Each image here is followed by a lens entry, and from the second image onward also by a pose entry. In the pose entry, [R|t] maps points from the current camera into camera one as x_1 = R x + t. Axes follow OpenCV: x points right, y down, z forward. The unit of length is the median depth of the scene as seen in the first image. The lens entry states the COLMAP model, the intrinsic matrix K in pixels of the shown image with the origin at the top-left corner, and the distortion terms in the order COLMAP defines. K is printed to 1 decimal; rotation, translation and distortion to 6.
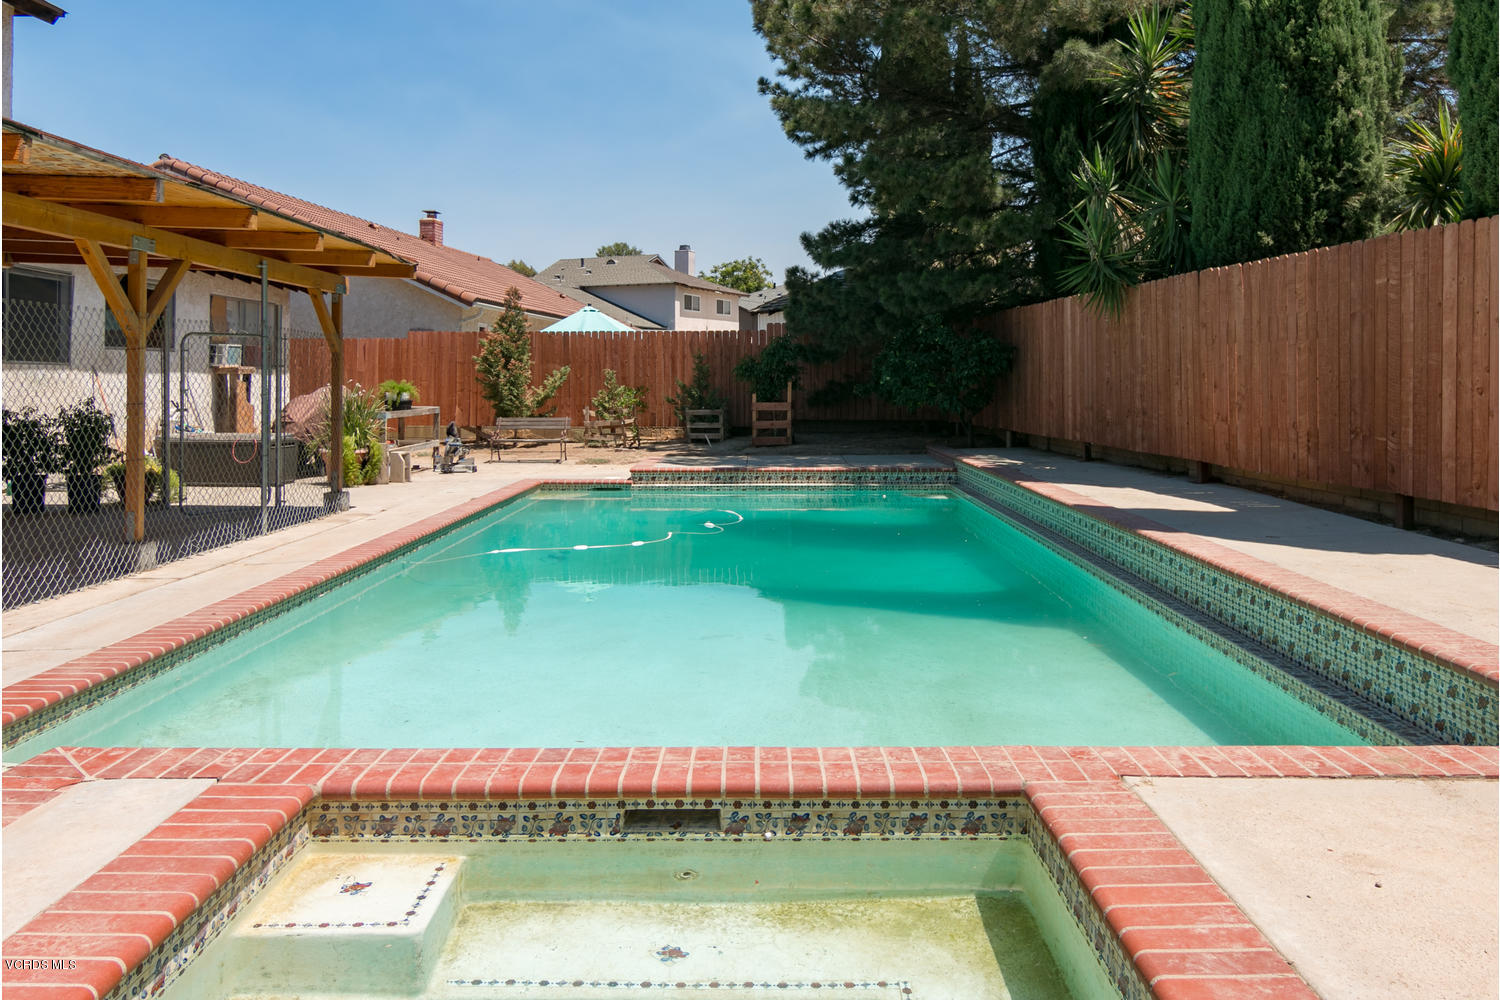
lens RADIAL K [[1084.1, 0, 770.8], [0, 1084.1, 360.8], [0, 0, 1]] dist [-0.008182, -0.000765]
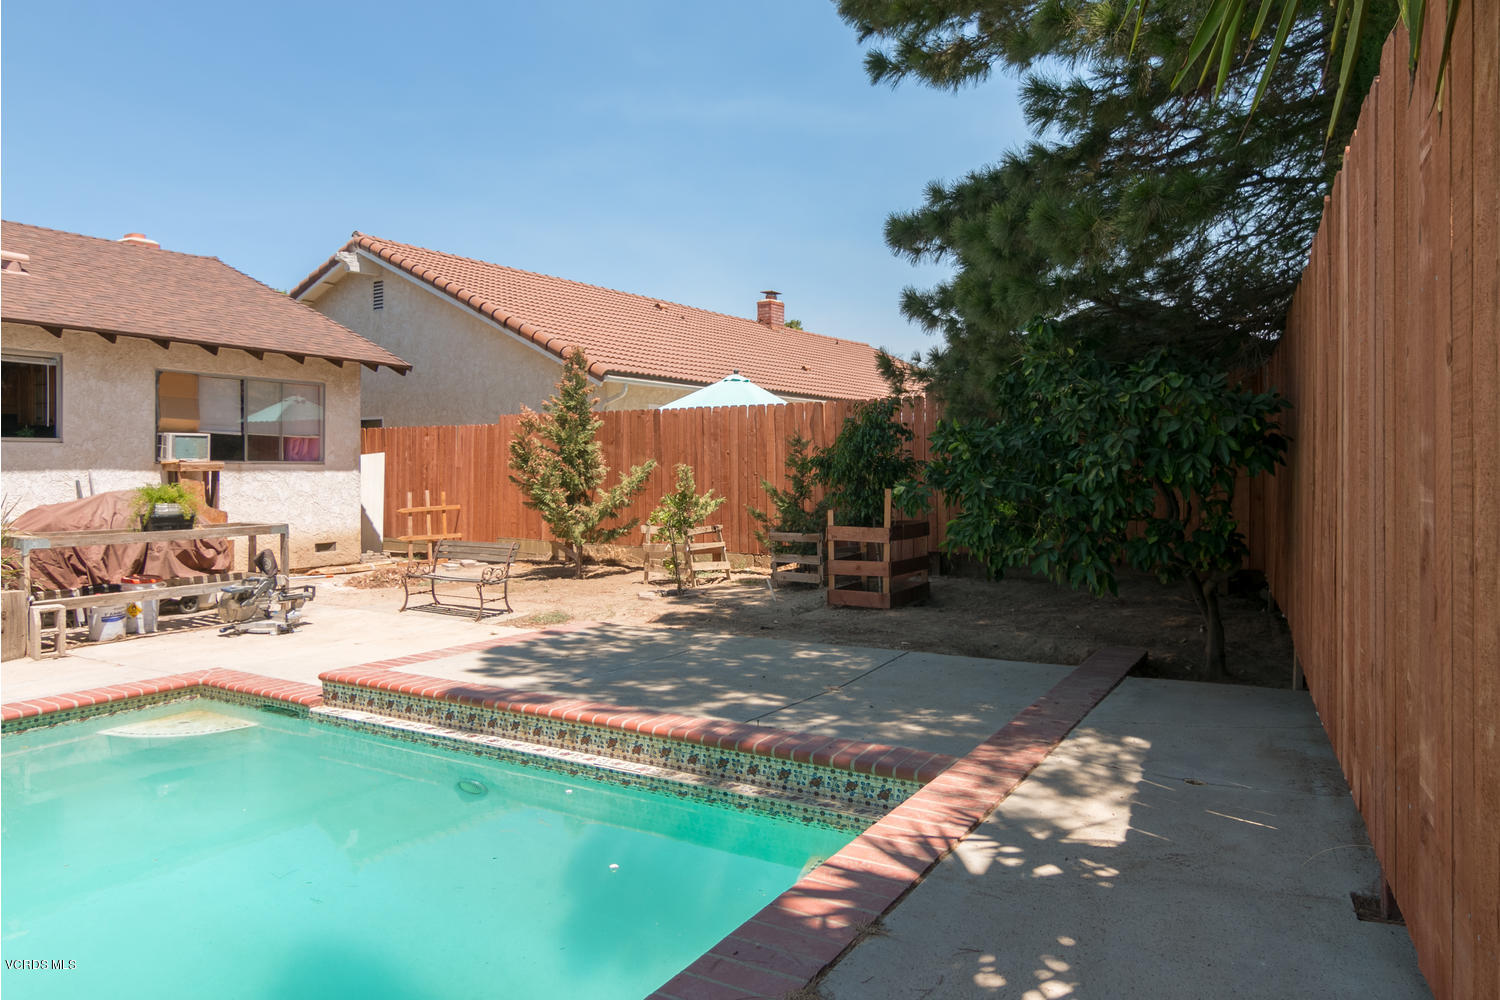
lens RADIAL K [[990.2, 0, 748.8], [0, 990.2, 484.7], [0, 0, 1]] dist [-0.000649, -0.000865]
pose [[0.866705, 0.009005, -0.498741, 0.282542], [0.006000, 0.999577, 0.028474, 0.005156], [0.498786, -0.027671, 0.866284, 0.794270]]
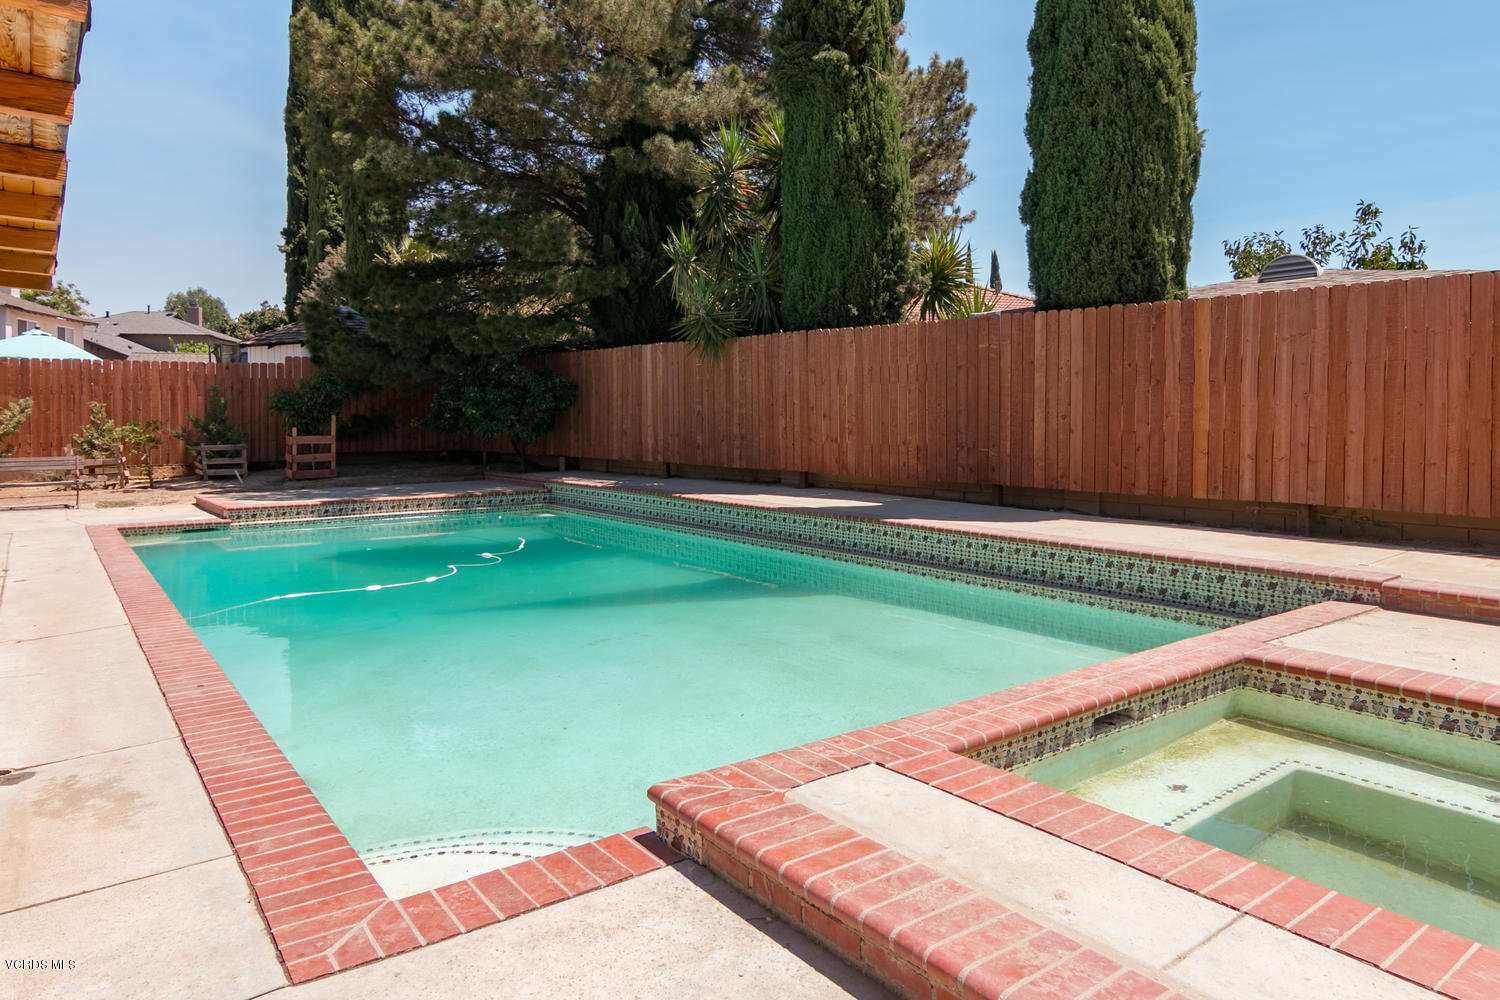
lens RADIAL K [[950.4, 0, 759.9], [0, 950.4, 412.6], [0, 0, 1]] dist [-0.003778, -0.003618]
pose [[0.802380, -0.000757, 0.596813, -0.277461], [-0.008275, 0.999889, 0.012395, 0.003699], [-0.596756, -0.014884, 0.802284, 0.068368]]
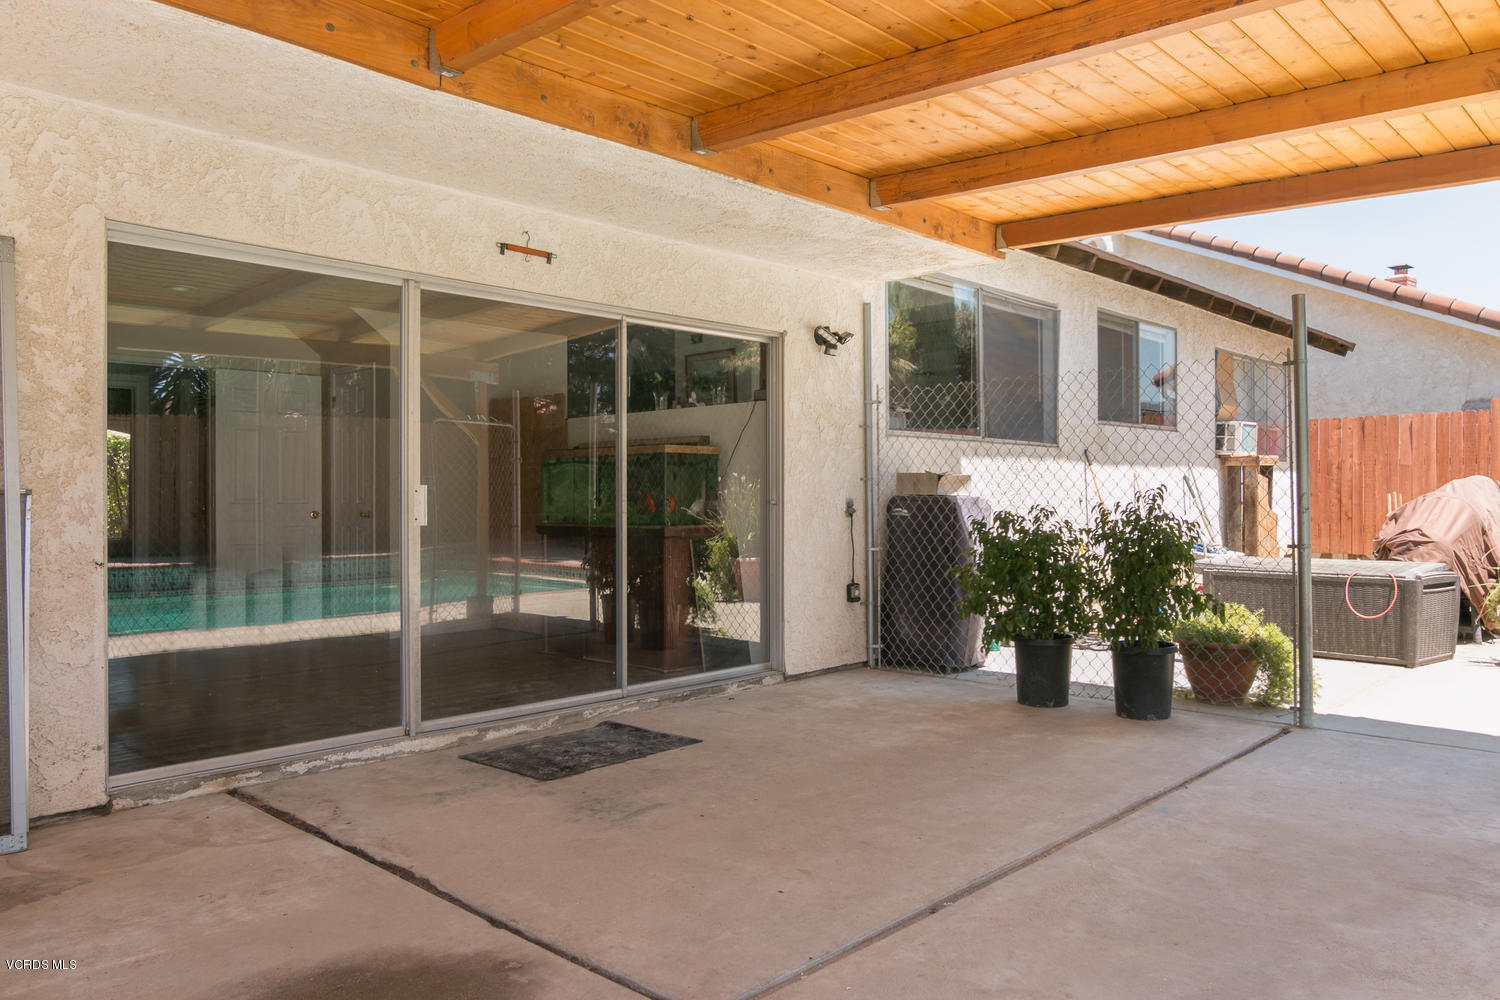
lens RADIAL K [[1084.1, 0, 758.1], [0, 1084.1, 495.9], [0, 0, 1]] dist [-0.008182, -0.000765]
pose [[0.719423, -0.006567, -0.694541, -0.344929], [0.018857, 0.999771, 0.010080, 0.024458], [0.694316, -0.020349, 0.719383, 0.429643]]
